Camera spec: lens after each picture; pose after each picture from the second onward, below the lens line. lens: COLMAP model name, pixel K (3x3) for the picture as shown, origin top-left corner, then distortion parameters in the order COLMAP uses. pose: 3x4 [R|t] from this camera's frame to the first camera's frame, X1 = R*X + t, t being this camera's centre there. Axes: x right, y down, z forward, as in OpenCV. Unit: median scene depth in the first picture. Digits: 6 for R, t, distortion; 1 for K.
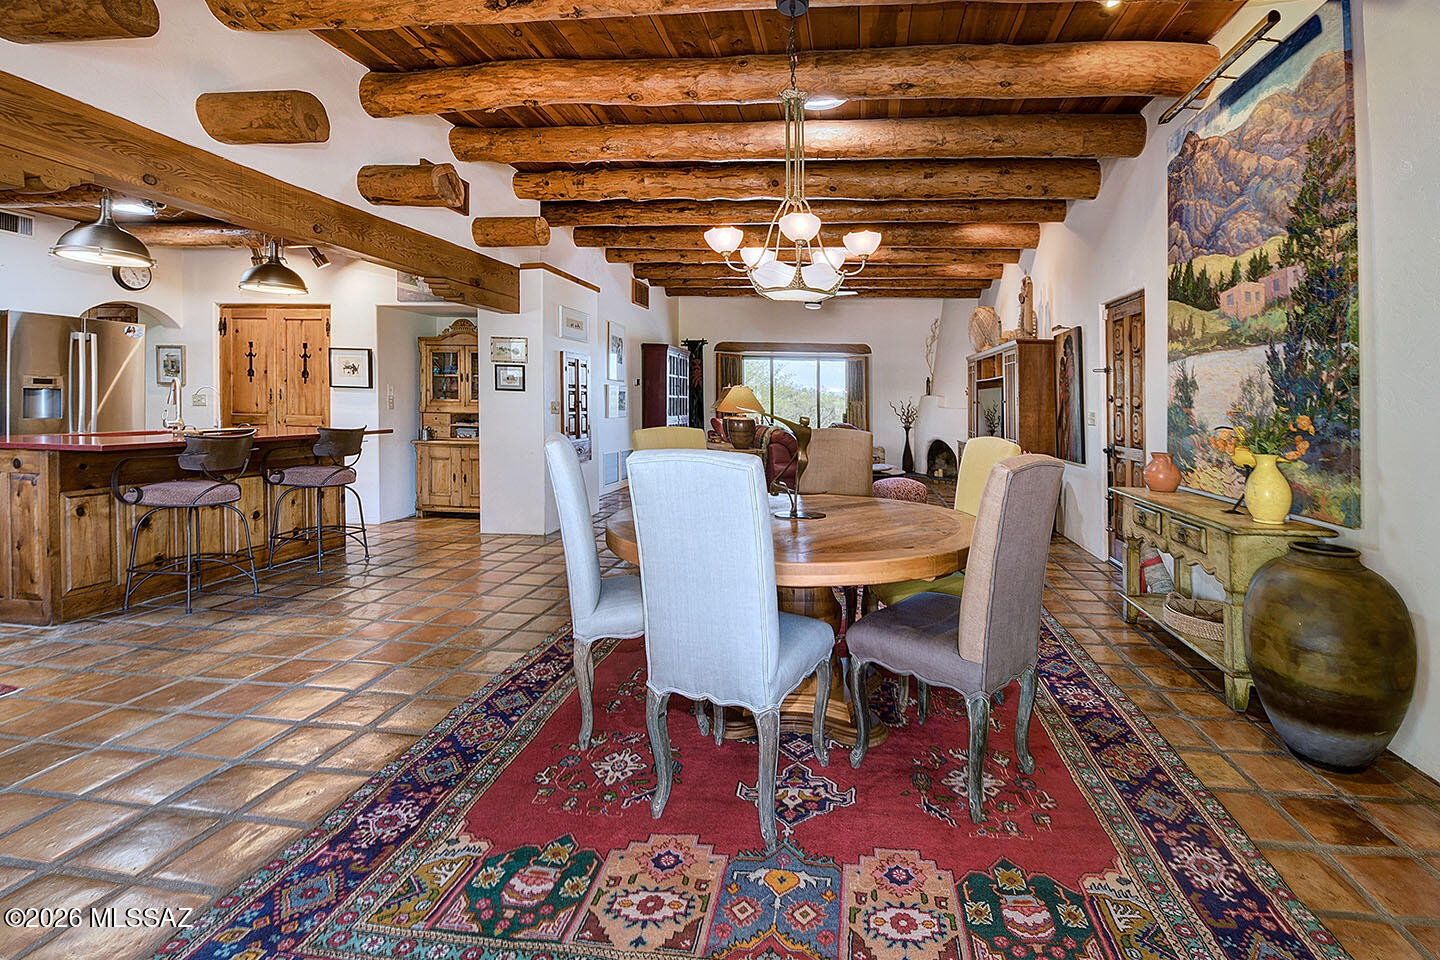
lens RADIAL K [[649.4, 0, 788.6], [0, 649.4, 405.9], [0, 0, 1]] dist [-0.019170, -0.000927]
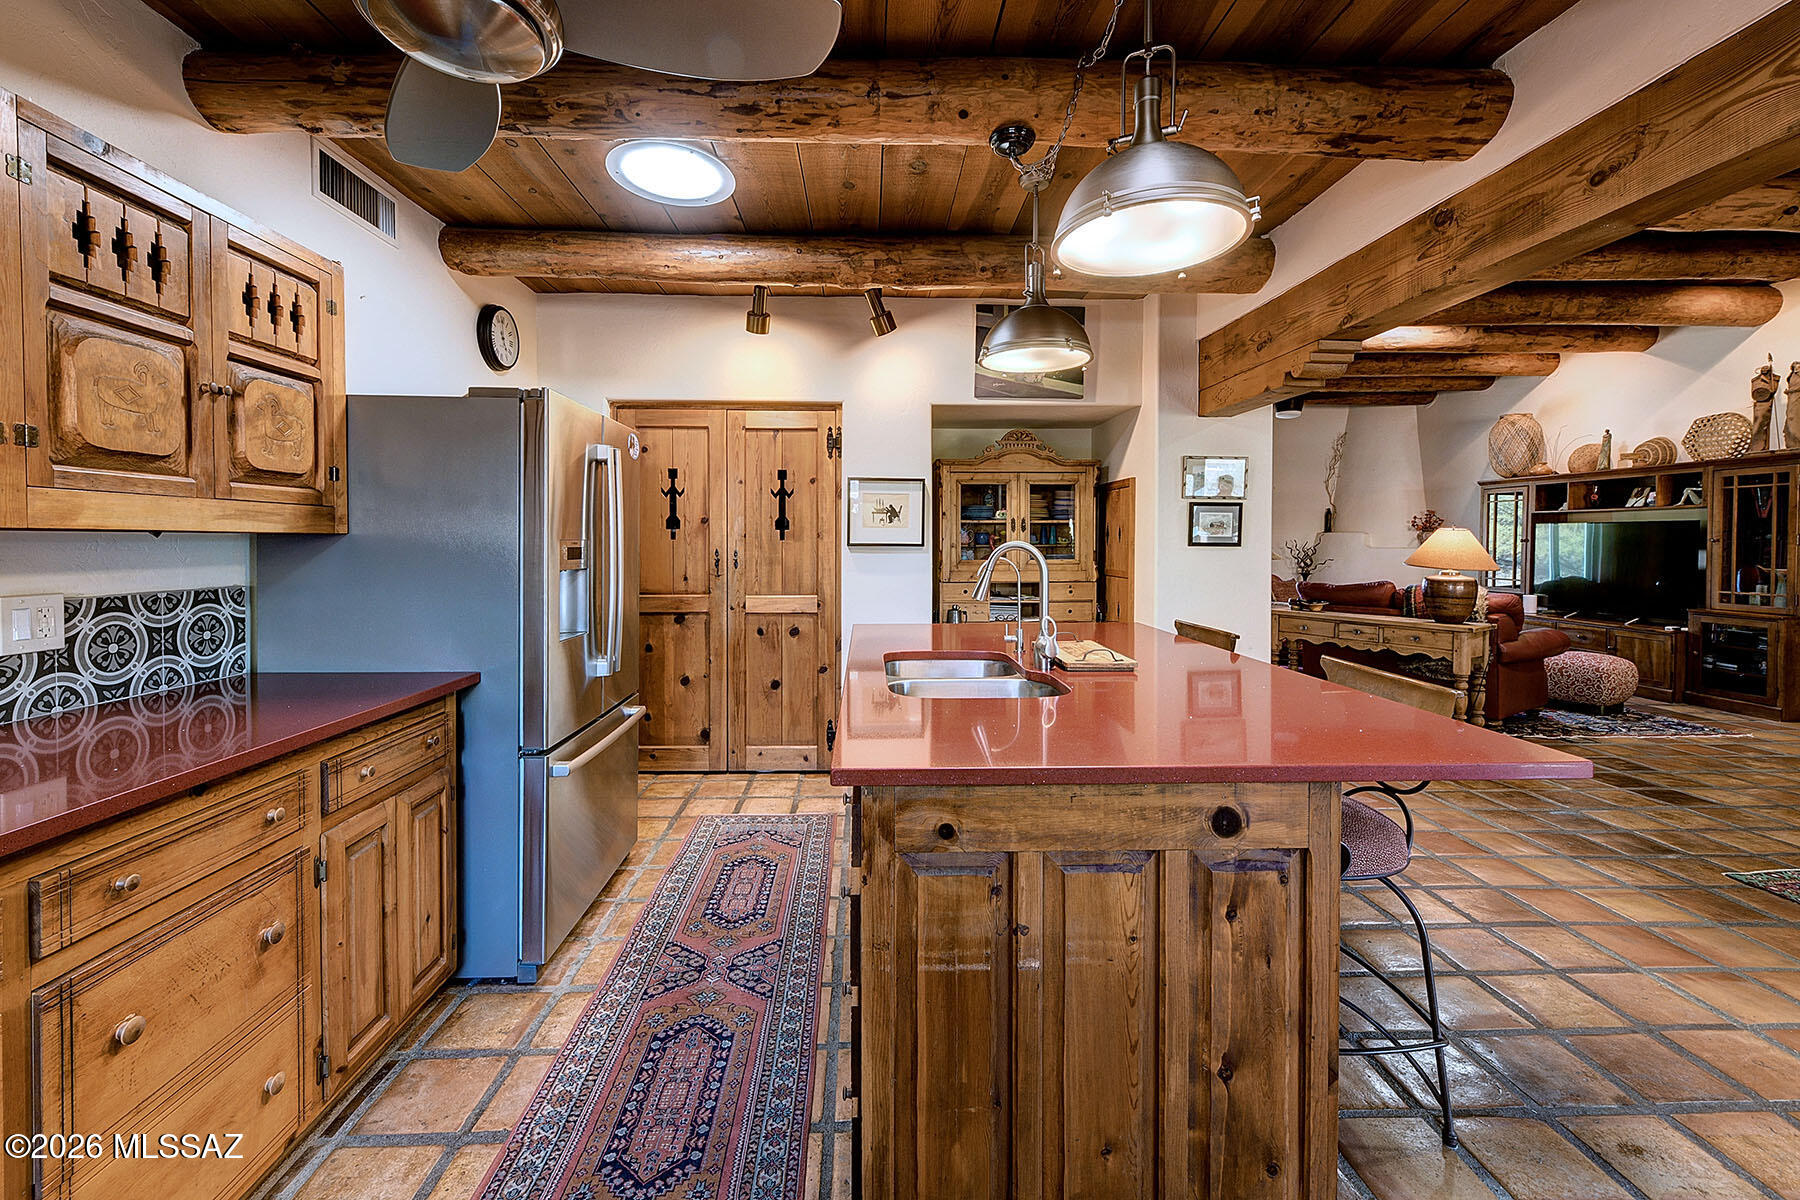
lens RADIAL K [[733.6, 0, 876.6], [0, 733.6, 553.3], [0, 0, 1]] dist [-0.001307, -0.000227]
pose [[0.995414, -0.022609, 0.092949, -1.487421], [0.021636, 0.999700, 0.011472, -0.057379], [-0.093180, -0.009409, 0.995605, 0.660720]]
